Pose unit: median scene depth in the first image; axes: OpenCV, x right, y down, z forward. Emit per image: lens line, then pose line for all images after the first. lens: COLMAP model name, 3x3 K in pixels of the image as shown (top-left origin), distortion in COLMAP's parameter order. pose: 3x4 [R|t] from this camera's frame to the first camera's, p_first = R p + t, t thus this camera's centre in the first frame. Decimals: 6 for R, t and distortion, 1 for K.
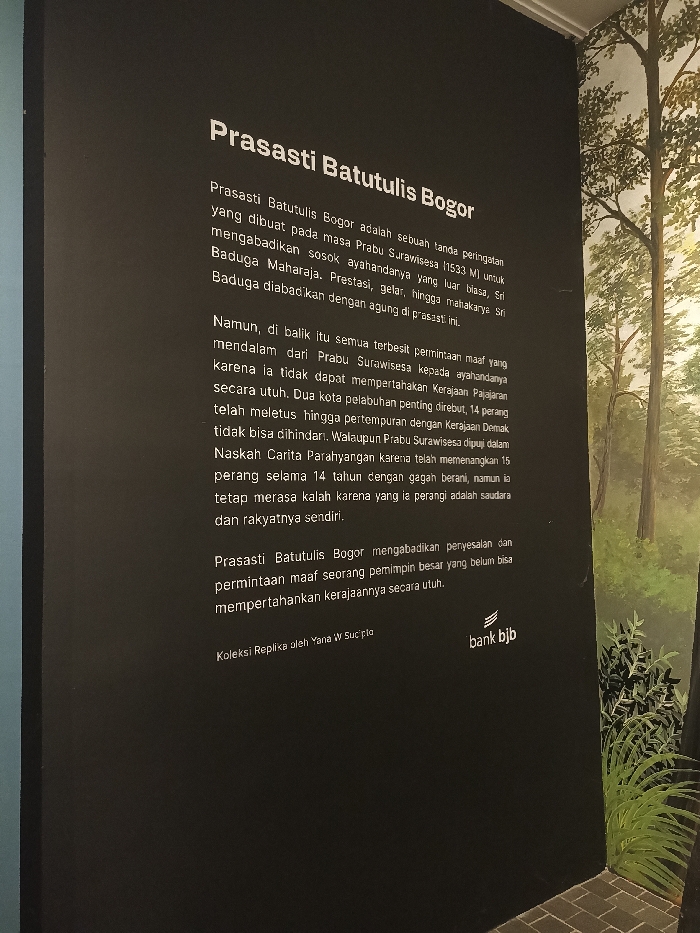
lens RADIAL K [[683.4, 0, 352.5], [0, 683.4, 465.6], [0, 0, 1]] dist [0.058245, -0.059408]
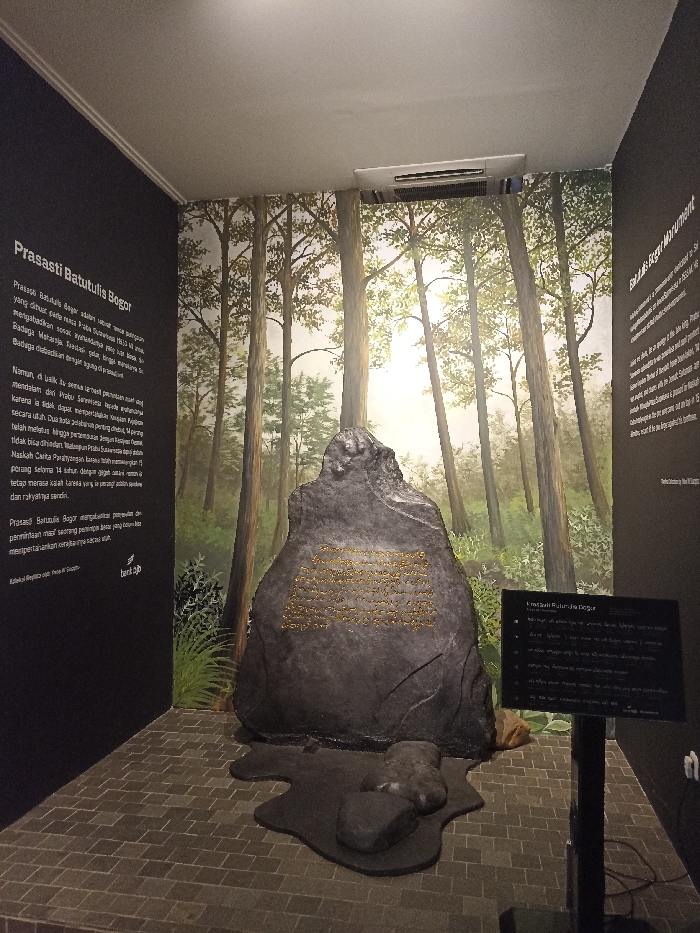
lens RADIAL K [[683.4, 0, 352.5], [0, 683.4, 465.6], [0, 0, 1]] dist [0.058245, -0.059408]
pose [[0.704608, 0.043047, 0.708290, -0.589238], [-0.055502, 0.998444, -0.005468, -0.020507], [-0.707423, -0.035458, 0.705900, -0.517396]]
